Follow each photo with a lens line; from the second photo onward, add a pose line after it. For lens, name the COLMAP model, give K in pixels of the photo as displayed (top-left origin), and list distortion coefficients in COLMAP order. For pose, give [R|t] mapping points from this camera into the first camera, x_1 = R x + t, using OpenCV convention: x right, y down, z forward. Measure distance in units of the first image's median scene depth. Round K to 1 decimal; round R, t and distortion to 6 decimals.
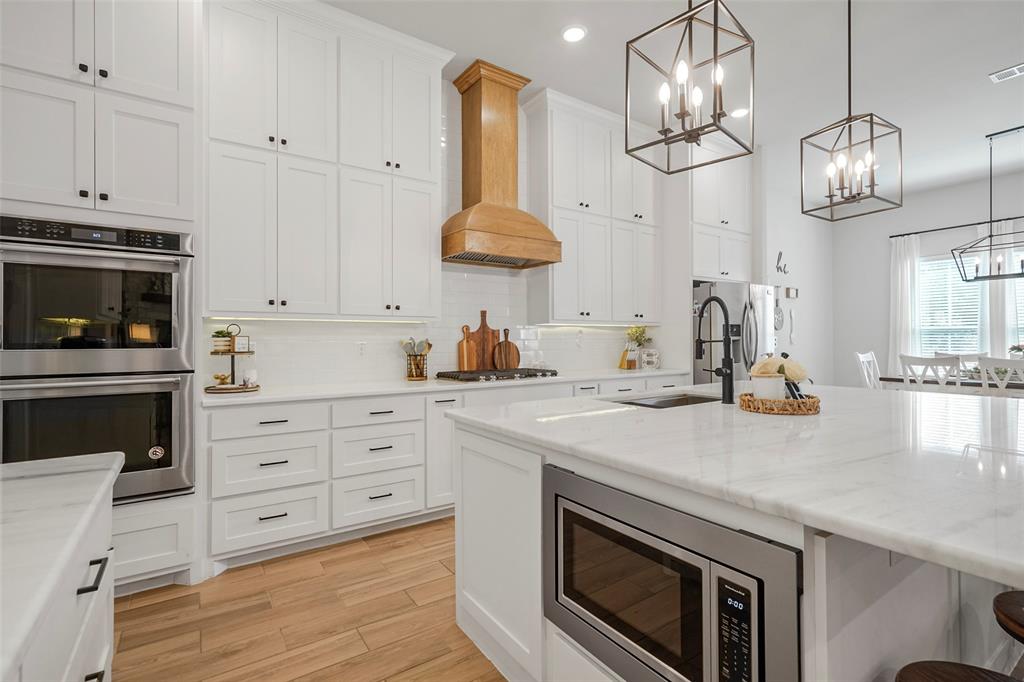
lens RADIAL K [[473.0, 0, 508.0], [0, 473.0, 338.3], [0, 0, 1]] dist [-0.004445, 0.002414]
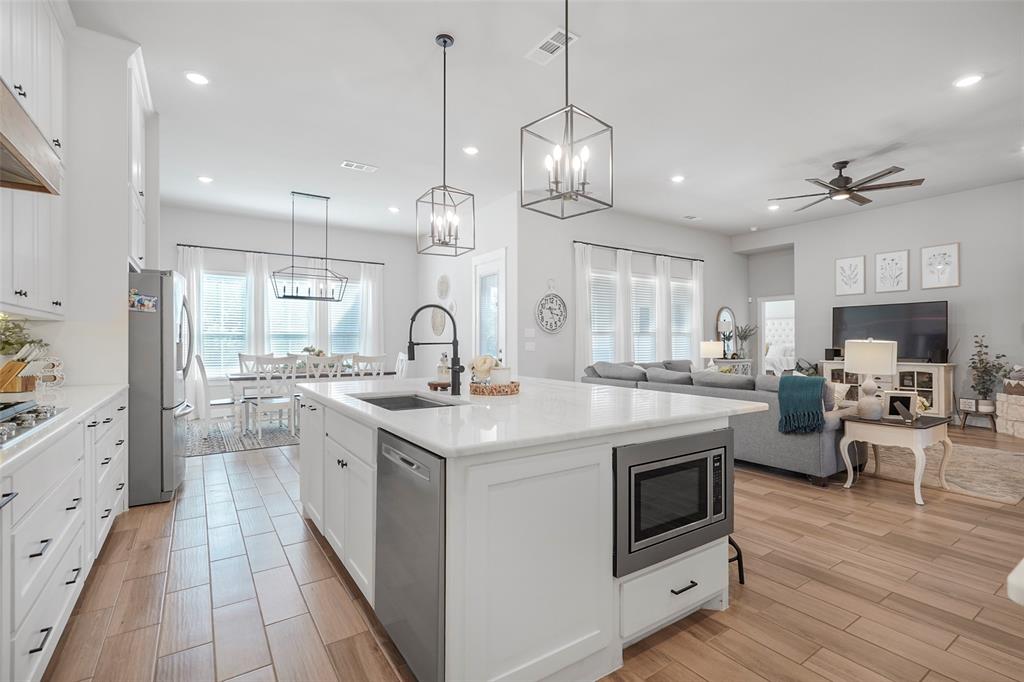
lens RADIAL K [[473.0, 0, 508.1], [0, 473.0, 336.6], [0, 0, 1]] dist [-0.004445, 0.002414]
pose [[-0.001761, 0.016245, 0.999866, -0.412464], [-0.004205, 0.999859, -0.016253, 0.003920], [-0.999990, -0.004233, -0.001693, 0.478684]]
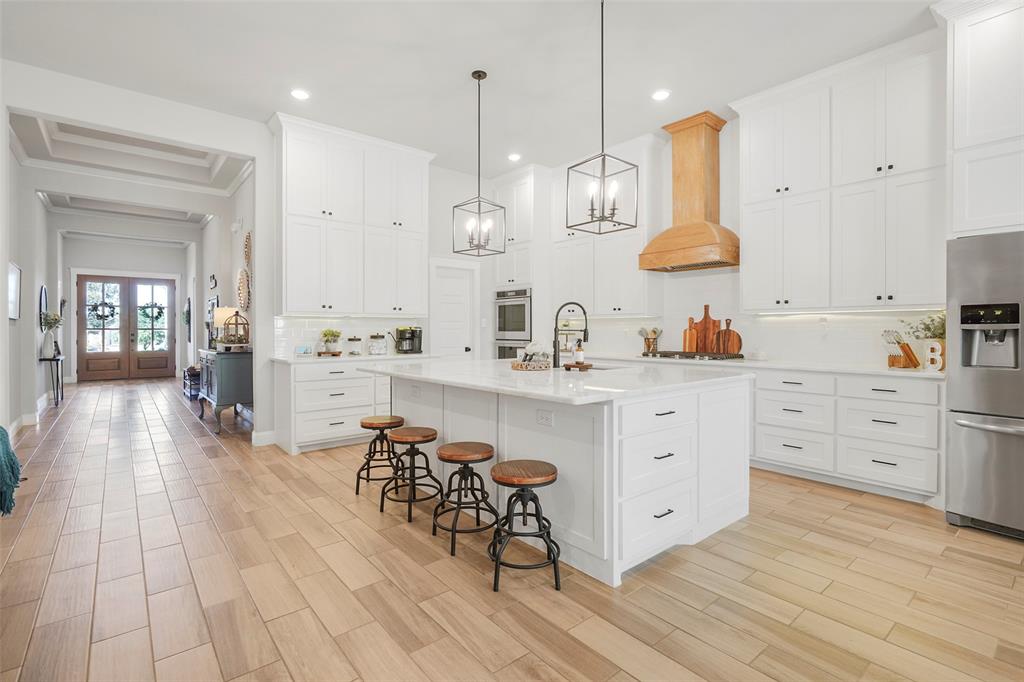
lens RADIAL K [[473.0, 0, 508.8], [0, 473.0, 334.3], [0, 0, 1]] dist [-0.004445, 0.002414]
pose [[0.105759, 0.014348, -0.994288, 1.161346], [0.005801, 0.999870, 0.015045, -0.003437], [0.994375, -0.007359, 0.105662, 0.362475]]
